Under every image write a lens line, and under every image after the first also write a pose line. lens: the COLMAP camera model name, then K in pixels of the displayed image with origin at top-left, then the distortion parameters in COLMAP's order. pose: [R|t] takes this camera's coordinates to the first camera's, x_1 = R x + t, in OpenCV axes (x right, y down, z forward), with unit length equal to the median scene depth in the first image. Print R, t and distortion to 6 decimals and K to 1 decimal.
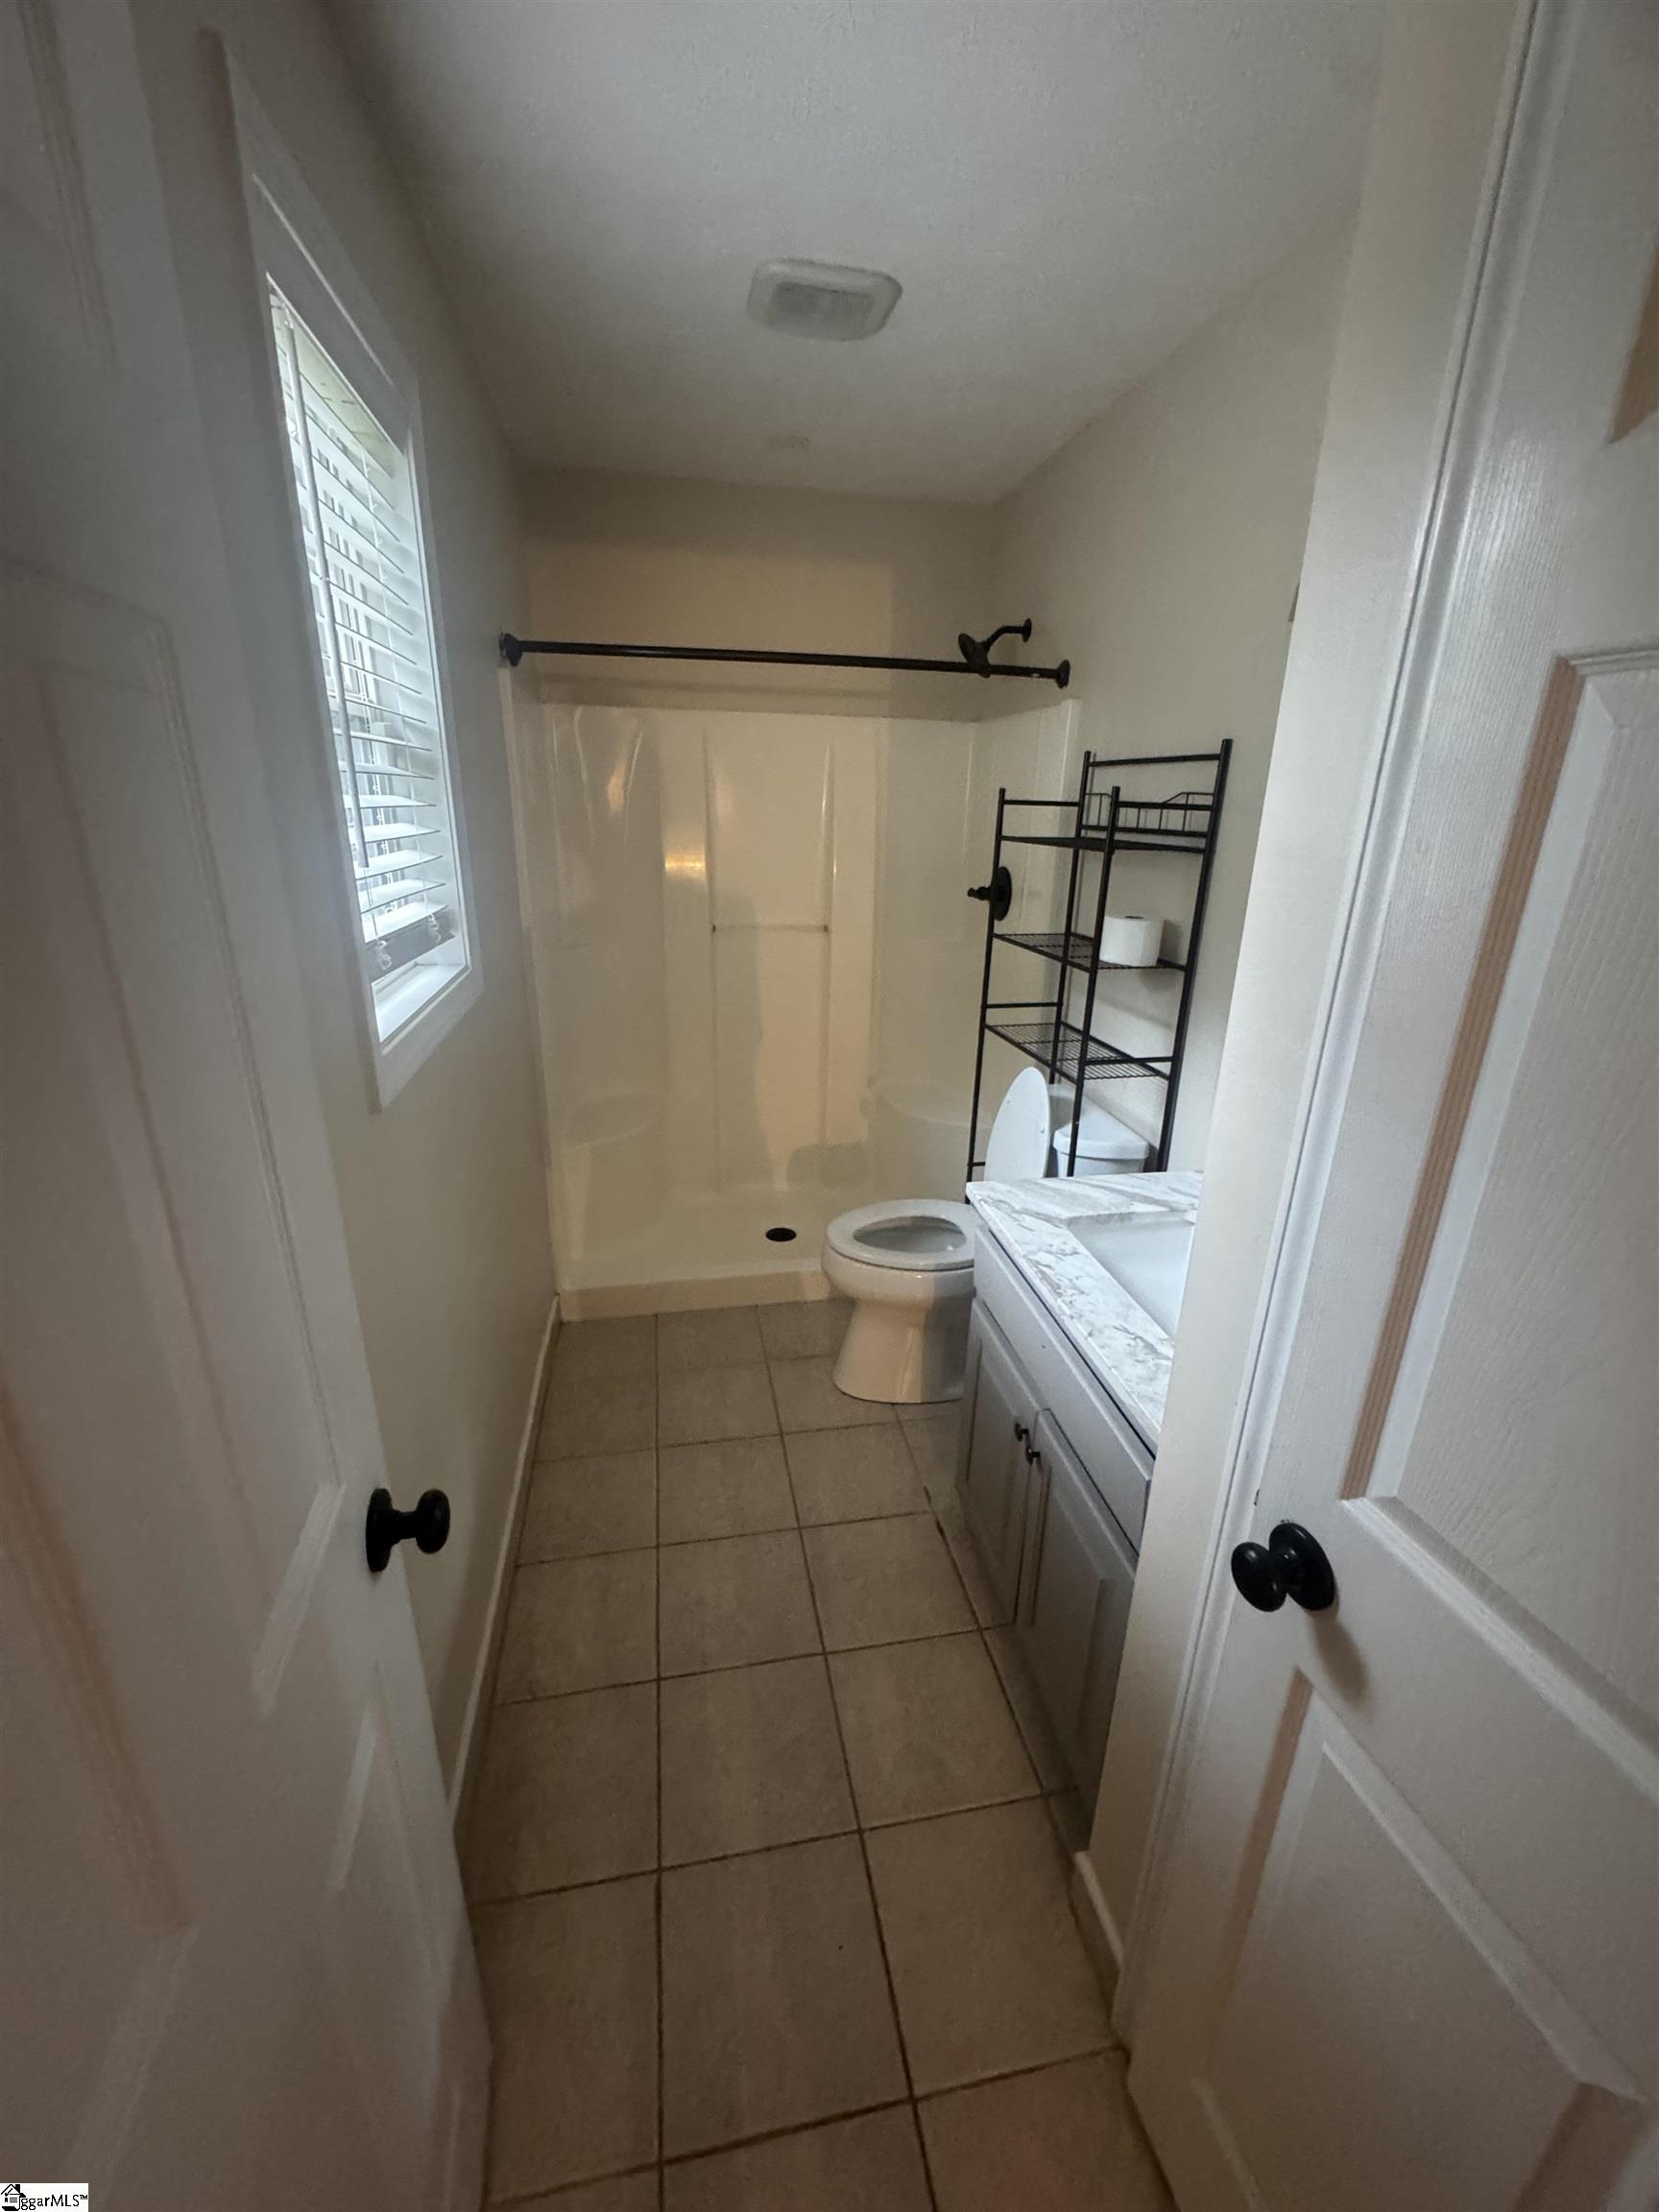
lens RADIAL K [[880.9, 0, 831.2], [0, 880.9, 1104.4], [0, 0, 1]] dist [-0.005683, 0.001030]
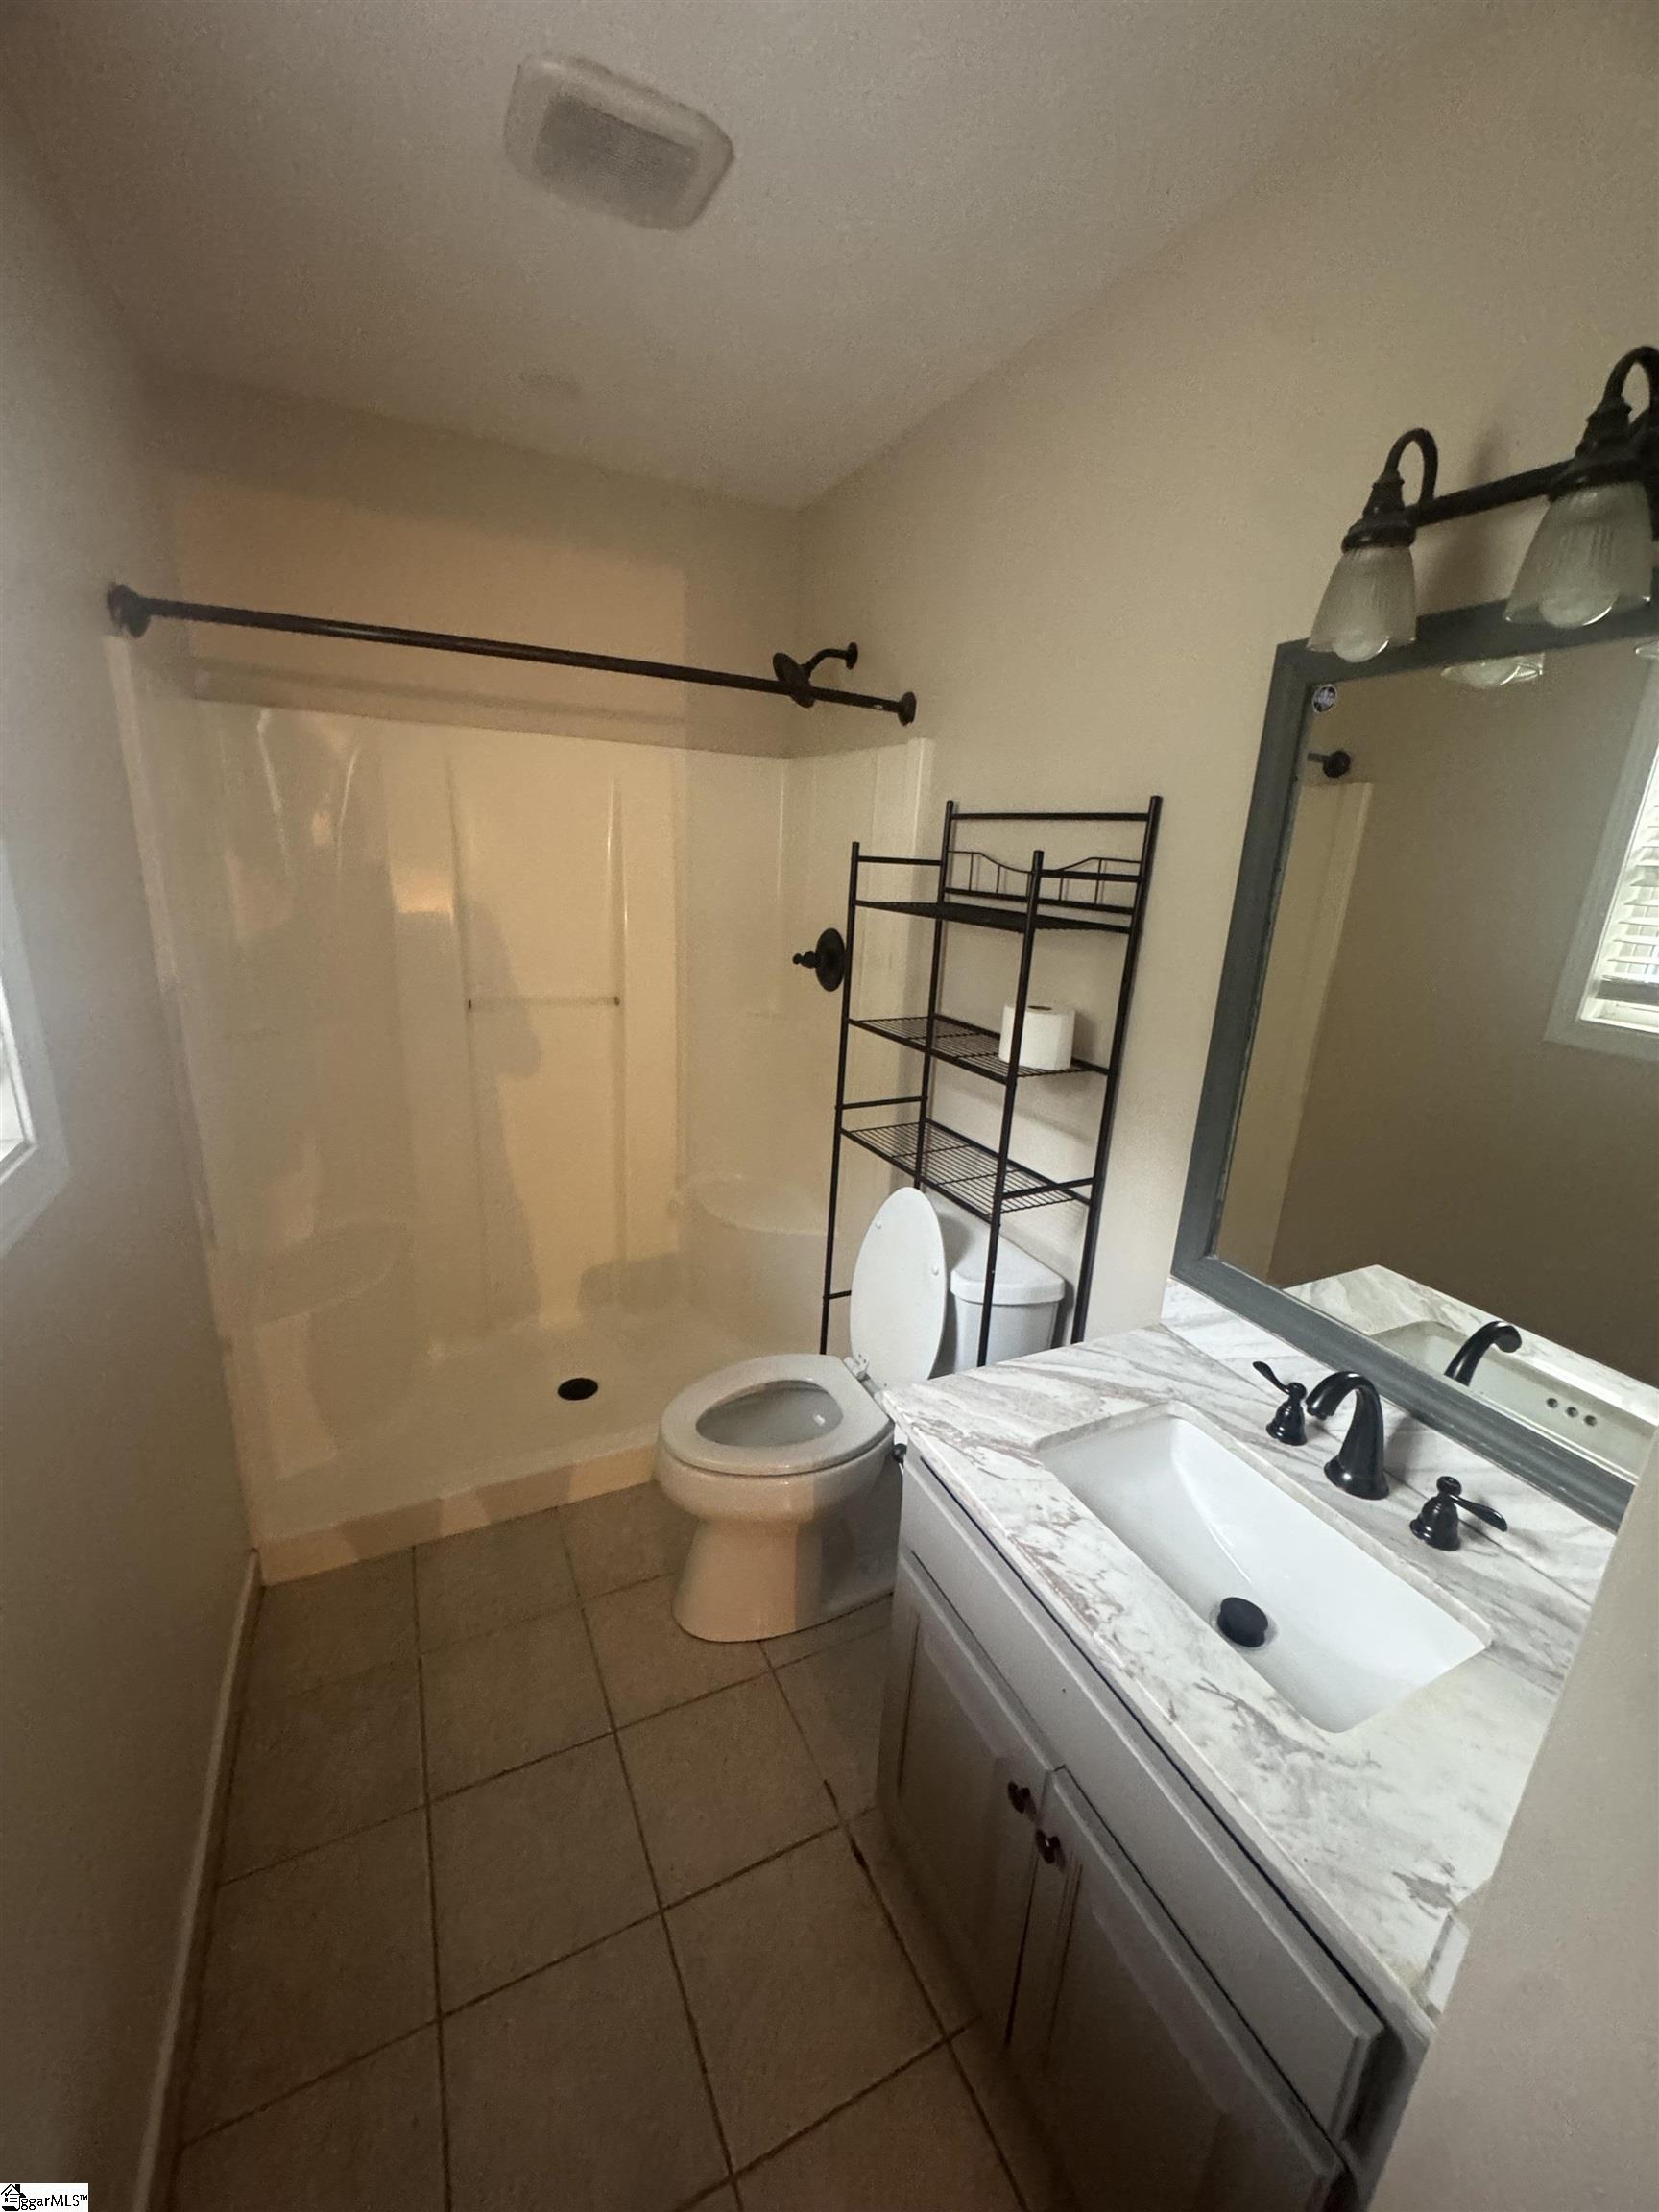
lens RADIAL K [[880.9, 0, 827.2], [0, 880.9, 1100.1], [0, 0, 1]] dist [-0.005683, 0.001030]
pose [[0.963566, -0.047752, 0.263172, -0.052828], [0.058346, 0.997765, -0.032584, -0.099751], [-0.261028, 0.046752, 0.964198, 0.244046]]
